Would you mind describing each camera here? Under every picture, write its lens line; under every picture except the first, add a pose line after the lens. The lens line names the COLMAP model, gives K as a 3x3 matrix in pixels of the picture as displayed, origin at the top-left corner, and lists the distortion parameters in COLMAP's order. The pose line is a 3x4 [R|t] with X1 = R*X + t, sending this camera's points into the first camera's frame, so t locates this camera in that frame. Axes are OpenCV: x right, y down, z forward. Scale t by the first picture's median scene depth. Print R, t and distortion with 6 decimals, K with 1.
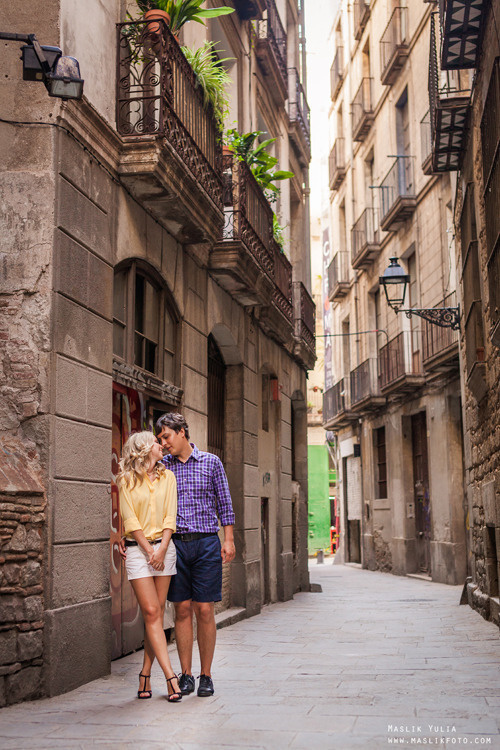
lens RADIAL K [[1062.1, 0, 250.0], [0, 1062.1, 375.0], [0, 0, 1]] dist [-0.020770, 0.159700]
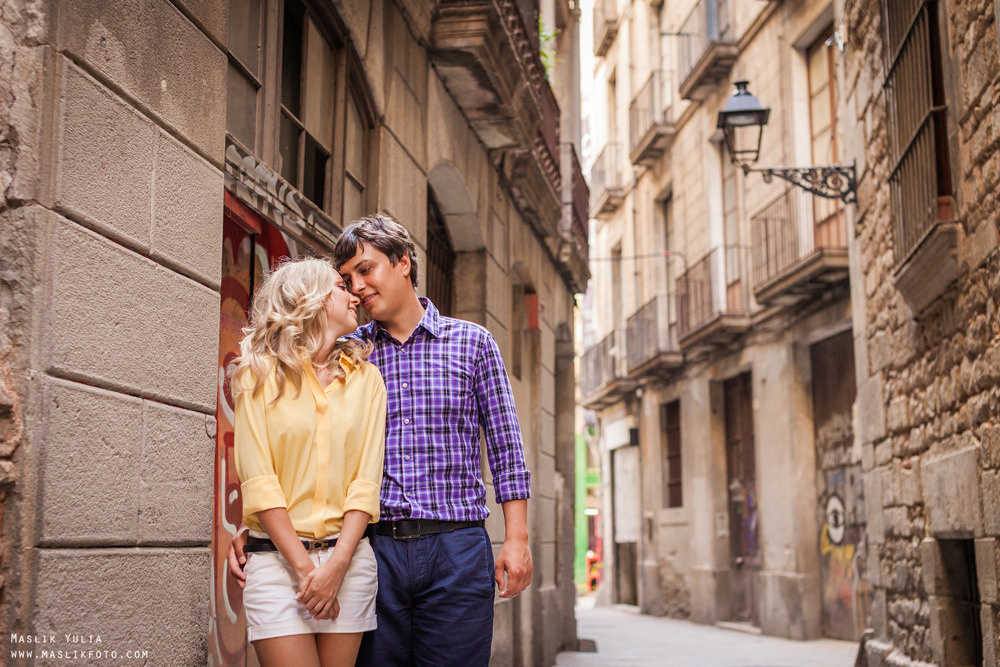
lens RADIAL K [[1416.1, 0, 500.0], [0, 1416.1, 333.5], [0, 0, 1]] dist [-0.020770, 0.159700]
pose [[0.999592, 0.010284, 0.026654, -0.011449], [-0.009891, 0.999841, -0.014838, 0.028106], [-0.026803, 0.014568, 0.999535, 0.154489]]
